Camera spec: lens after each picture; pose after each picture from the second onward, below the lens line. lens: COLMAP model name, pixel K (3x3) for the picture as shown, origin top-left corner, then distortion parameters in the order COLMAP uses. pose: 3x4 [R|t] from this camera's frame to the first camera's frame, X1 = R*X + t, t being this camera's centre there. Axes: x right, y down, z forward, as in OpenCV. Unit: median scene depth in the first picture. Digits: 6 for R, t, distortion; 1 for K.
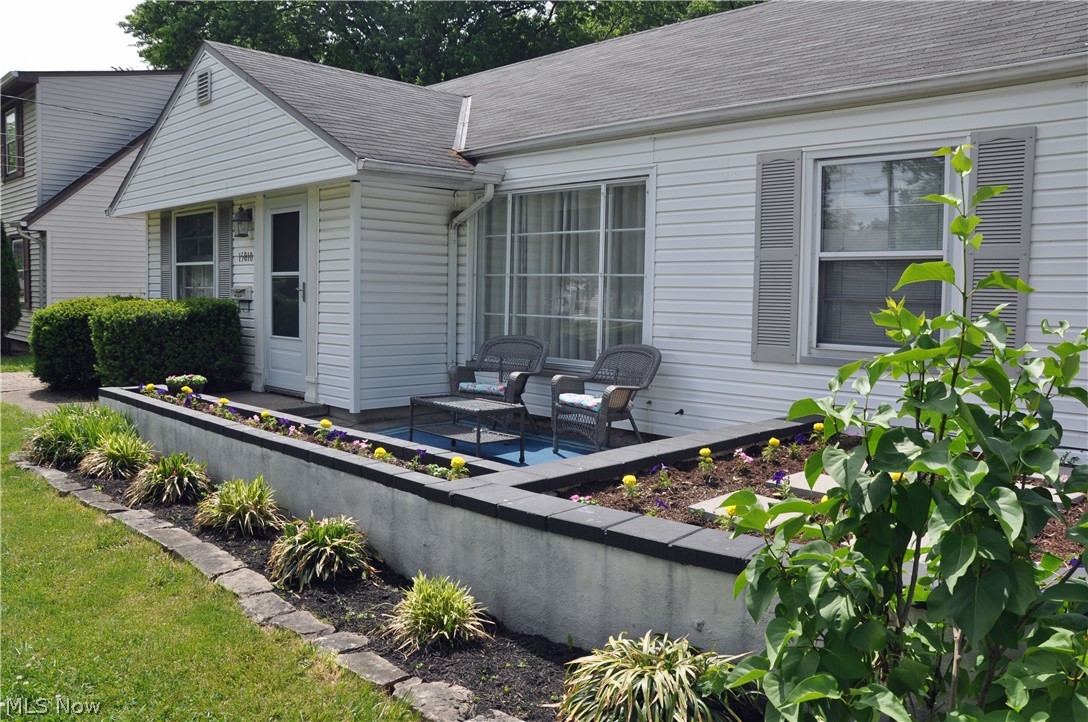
lens RADIAL K [[864.1, 0, 544.0], [0, 864.1, 361.0], [0, 0, 1]] dist [-0.153648, 0.125111]
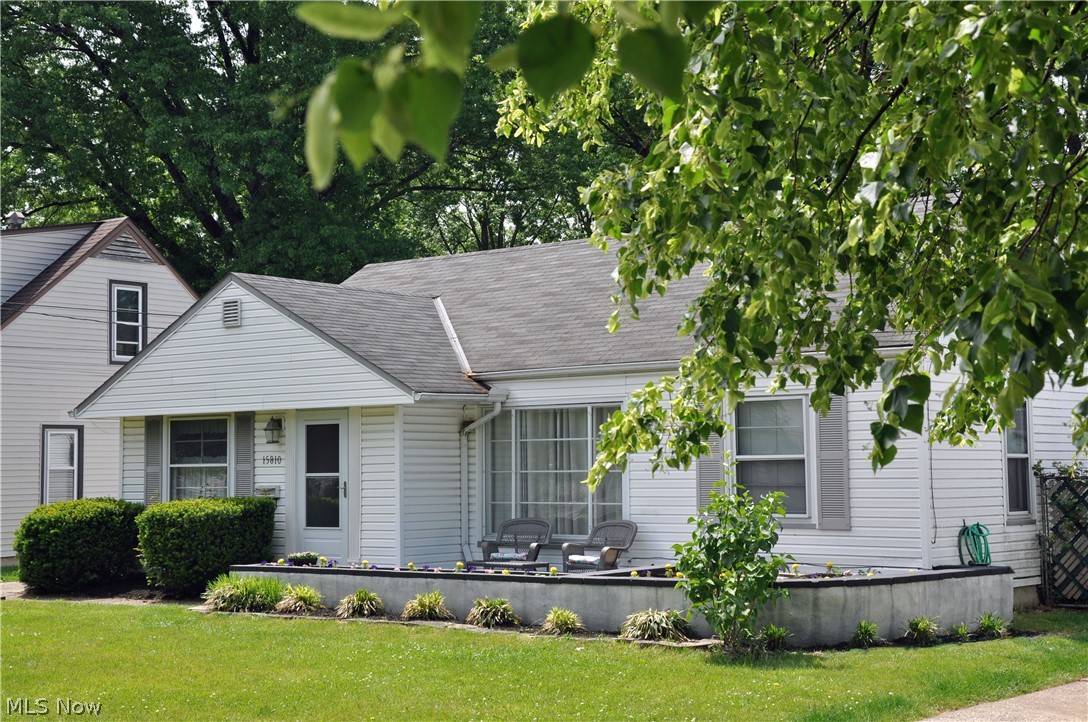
lens RADIAL K [[1634.1, 0, 544.0], [0, 1634.1, 361.0], [0, 0, 1]] dist [0.166743, 0.059746]
pose [[0.993724, -0.021592, 0.109757, -0.266054], [0.037123, 0.989243, -0.141494, 0.085570], [-0.105521, 0.144680, 0.983836, -1.462204]]
